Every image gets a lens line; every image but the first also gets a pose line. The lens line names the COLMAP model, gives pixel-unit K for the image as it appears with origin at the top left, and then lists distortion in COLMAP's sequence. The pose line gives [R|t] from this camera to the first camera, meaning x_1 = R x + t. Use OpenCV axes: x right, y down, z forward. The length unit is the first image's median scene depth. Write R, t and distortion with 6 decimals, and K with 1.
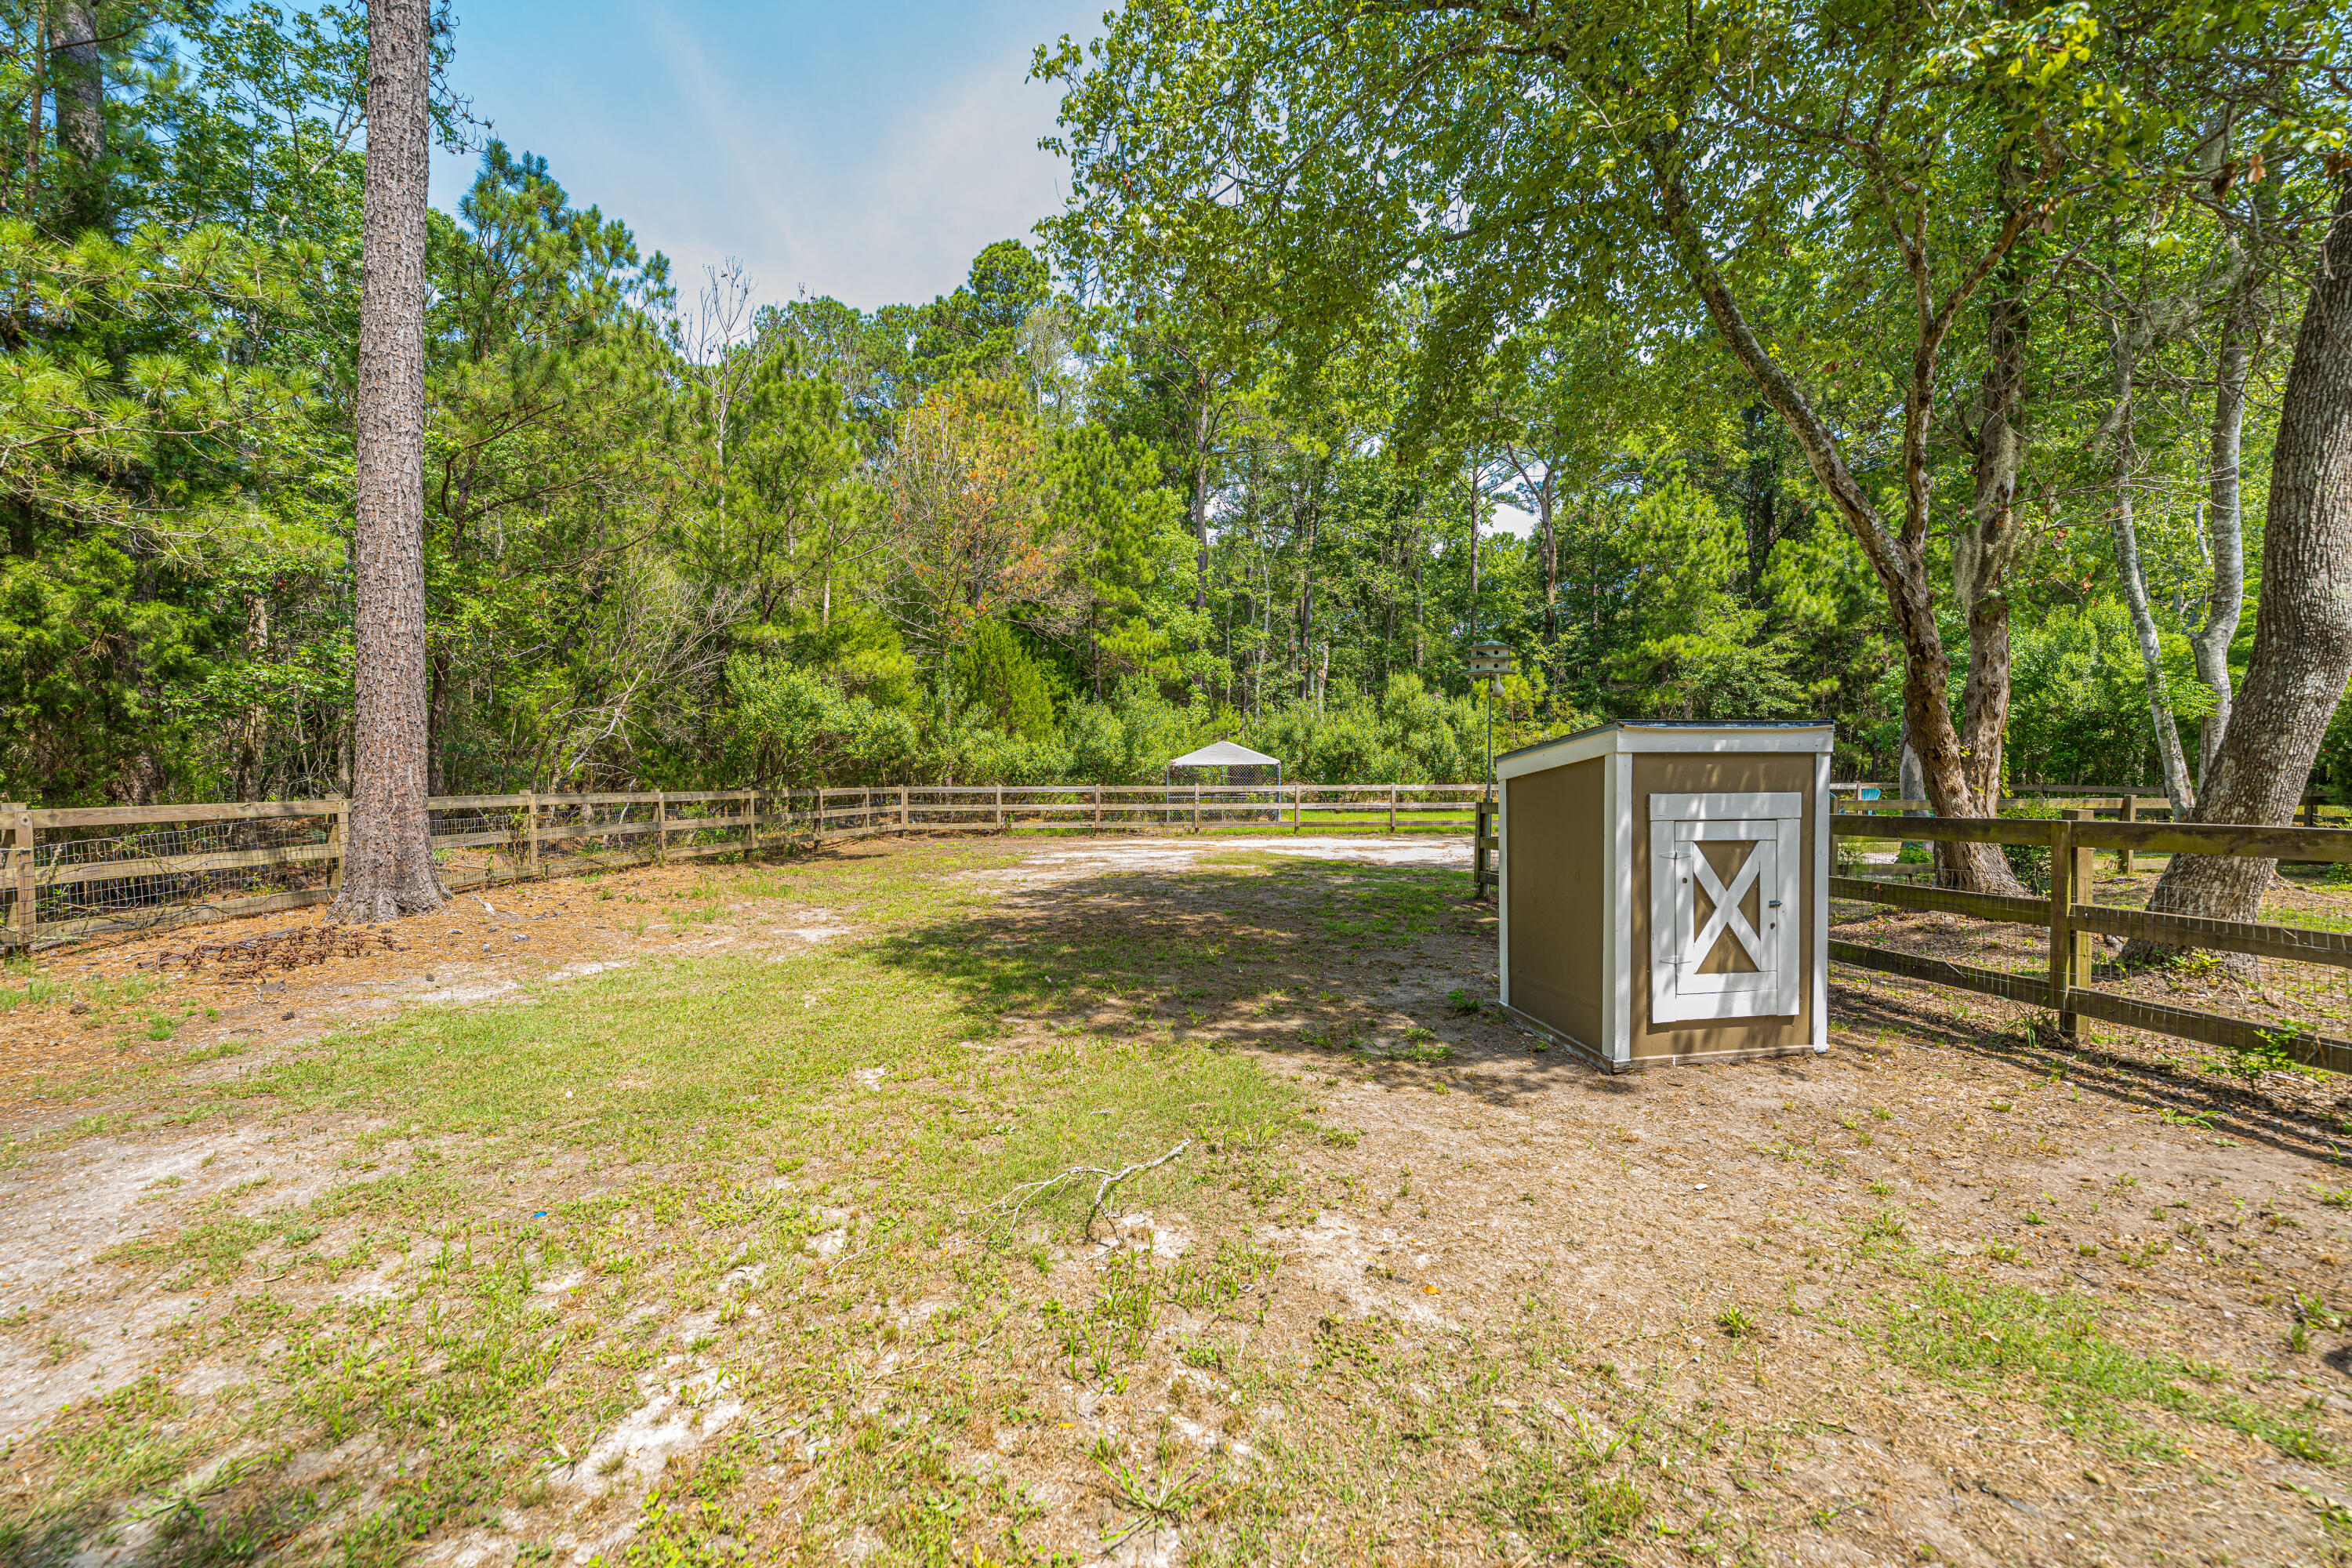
lens RADIAL K [[957.5, 0, 1172.6], [0, 957.5, 777.6], [0, 0, 1]] dist [-0.003654, 0.000040]
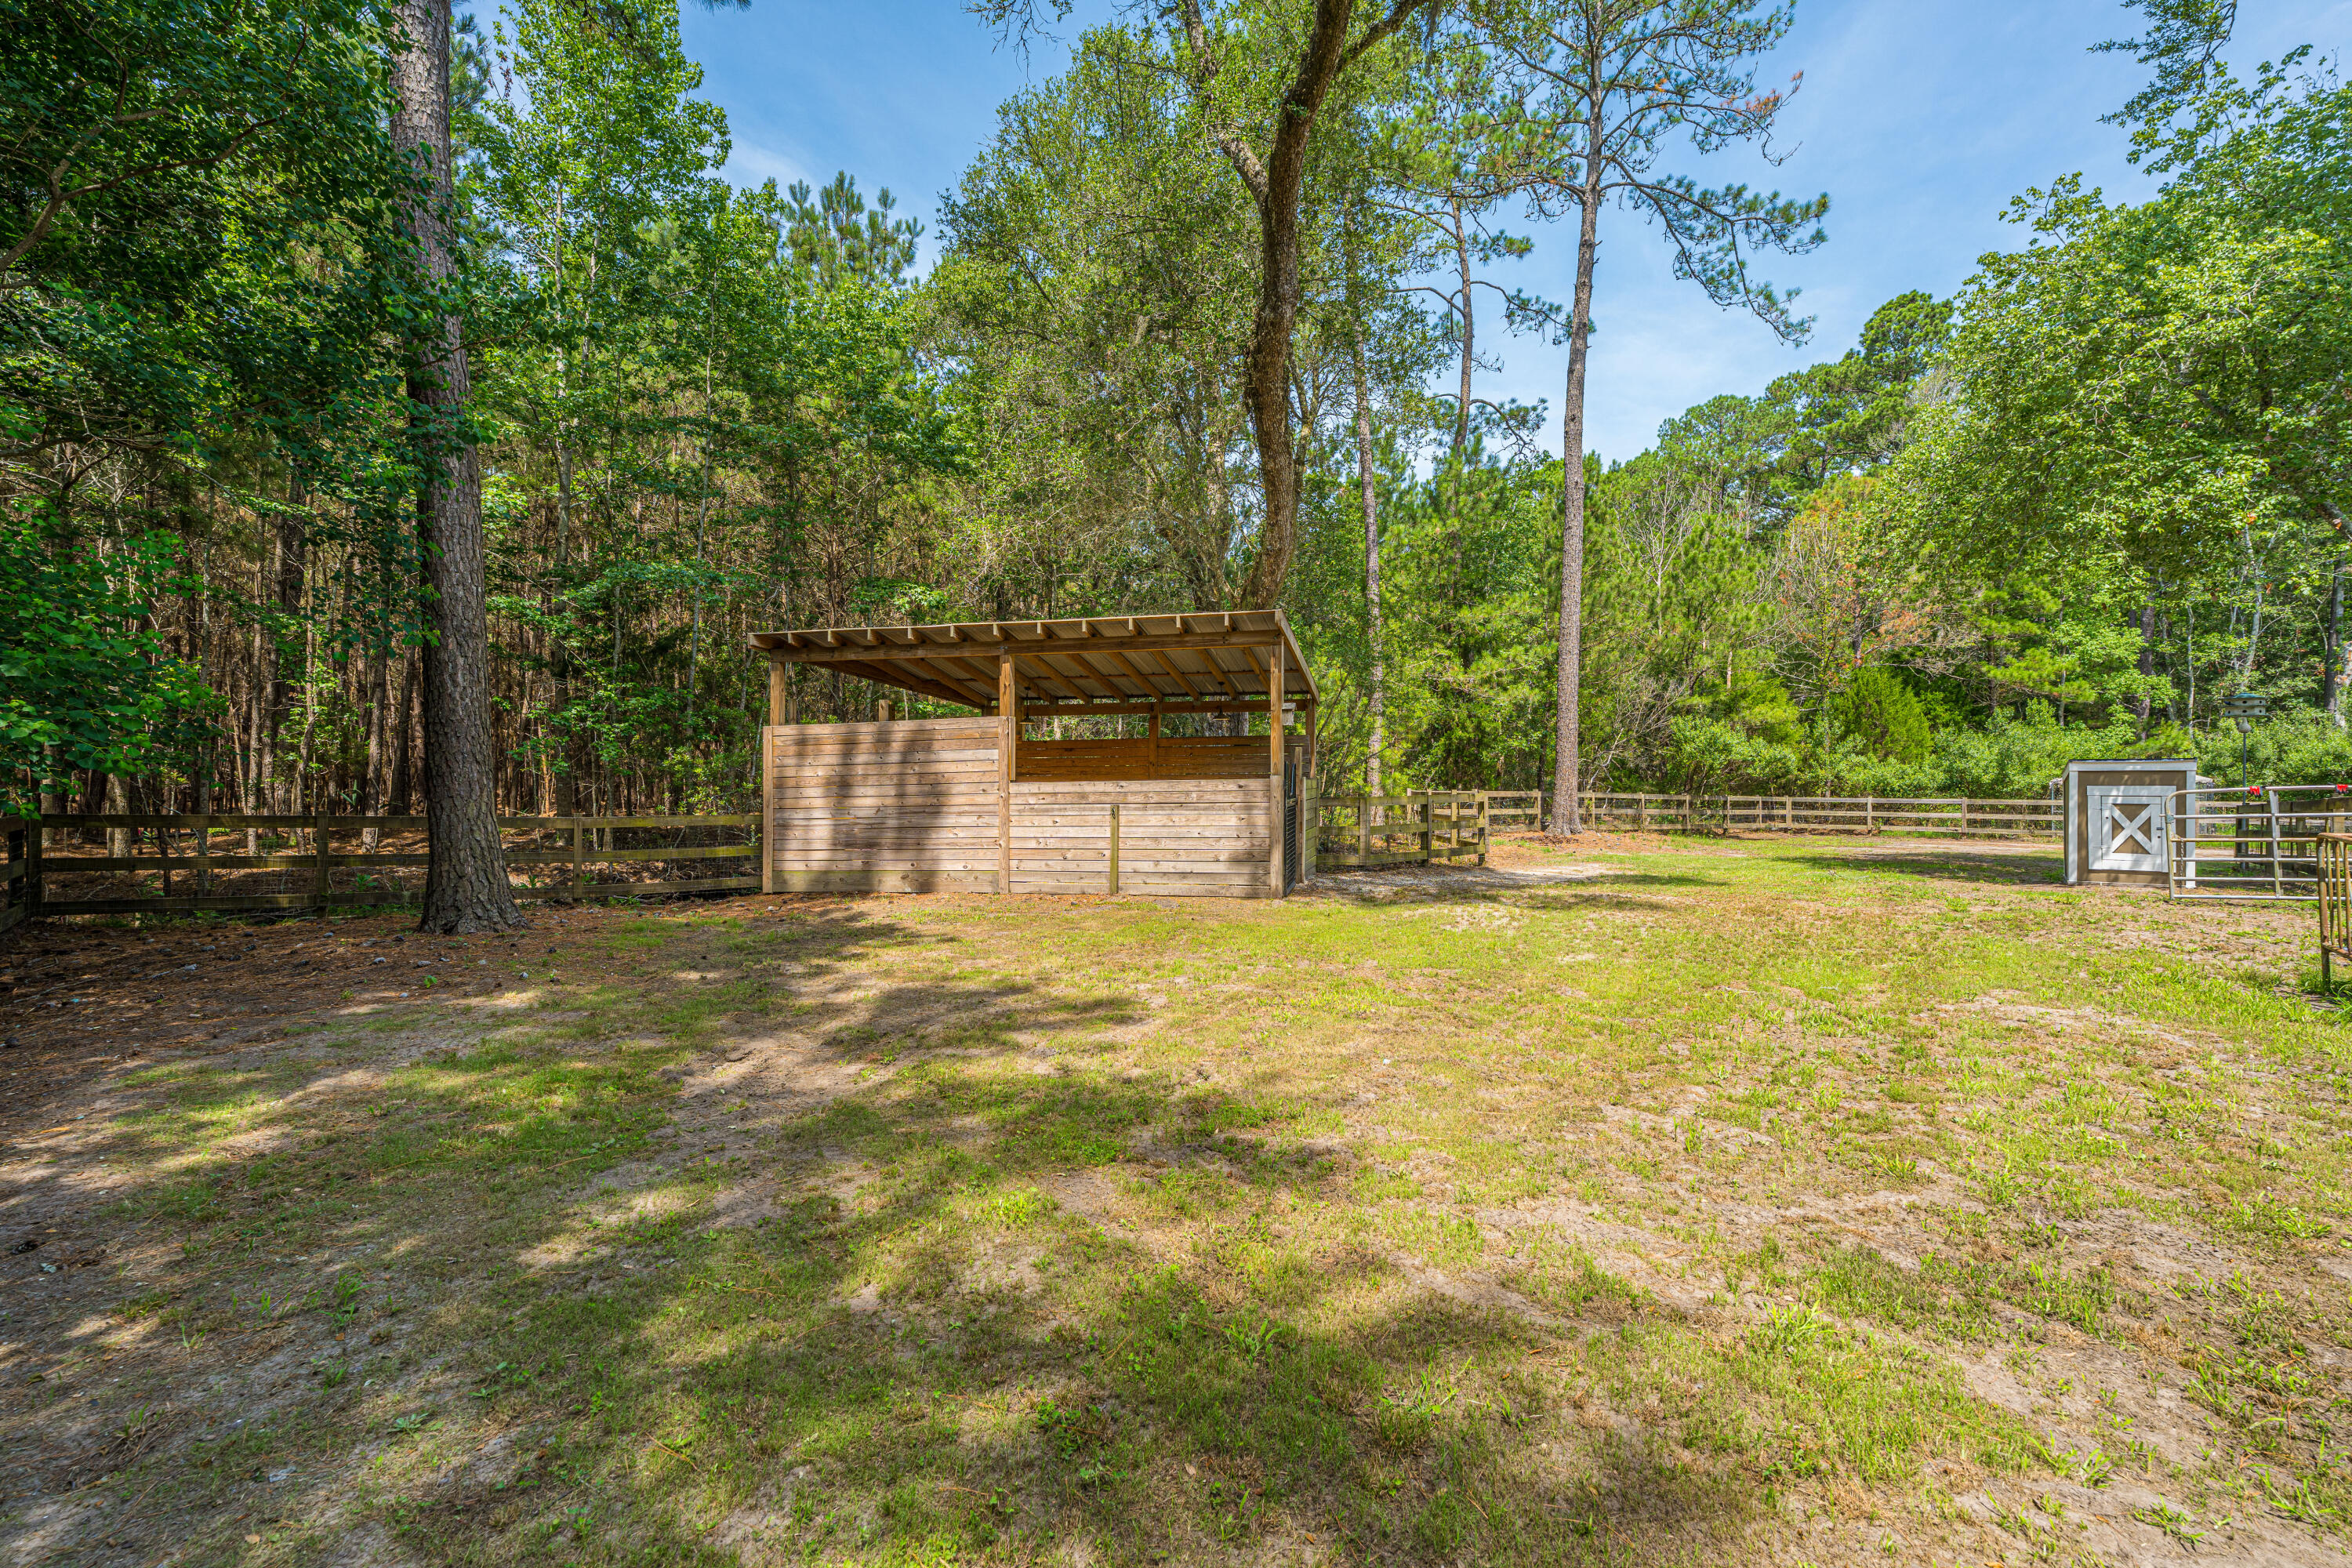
lens RADIAL K [[957.5, 0, 1172.6], [0, 957.5, 777.6], [0, 0, 1]] dist [-0.003654, 0.000040]
pose [[0.660713, -0.000308, -0.750639, 0.173938], [-0.016152, 0.999763, -0.014628, 0.016025], [0.750465, 0.021789, 0.660551, -0.601722]]
